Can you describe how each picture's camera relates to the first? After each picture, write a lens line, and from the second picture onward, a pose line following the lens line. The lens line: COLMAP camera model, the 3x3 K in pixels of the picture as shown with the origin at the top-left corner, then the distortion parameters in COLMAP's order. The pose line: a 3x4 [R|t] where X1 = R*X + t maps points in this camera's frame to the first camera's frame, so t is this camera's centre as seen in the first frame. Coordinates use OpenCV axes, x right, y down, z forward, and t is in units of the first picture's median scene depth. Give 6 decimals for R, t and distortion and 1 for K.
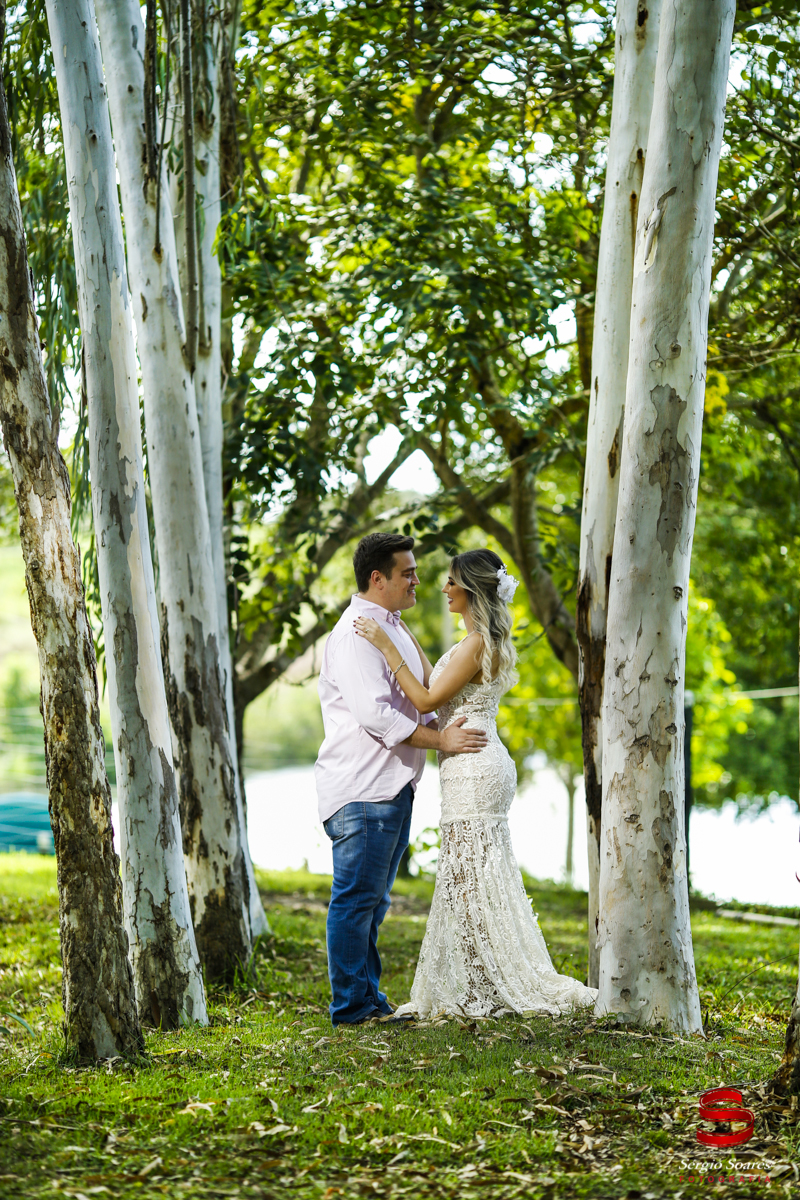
lens RADIAL K [[4564.8, 0, 401.0], [0, 4564.8, 601.0], [0, 0, 1]] dist [0.217934, 0.000000]
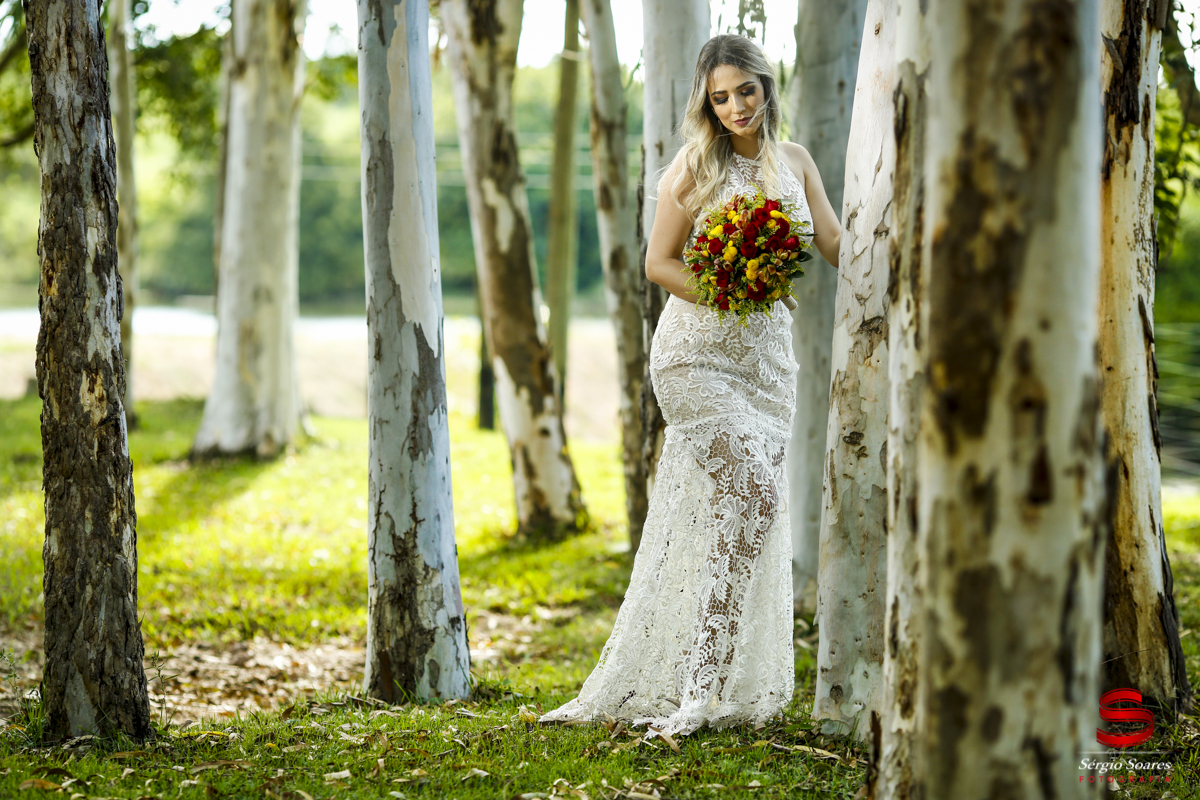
lens RADIAL K [[4564.8, 0, 599.2], [0, 4564.8, 398.6], [0, 0, 1]] dist [0.217934, 0.000000]
pose [[0.932140, 0.038440, -0.360051, 0.265738], [-0.026516, 0.998926, 0.038001, 0.017089], [0.361125, -0.025875, 0.932158, 0.356320]]
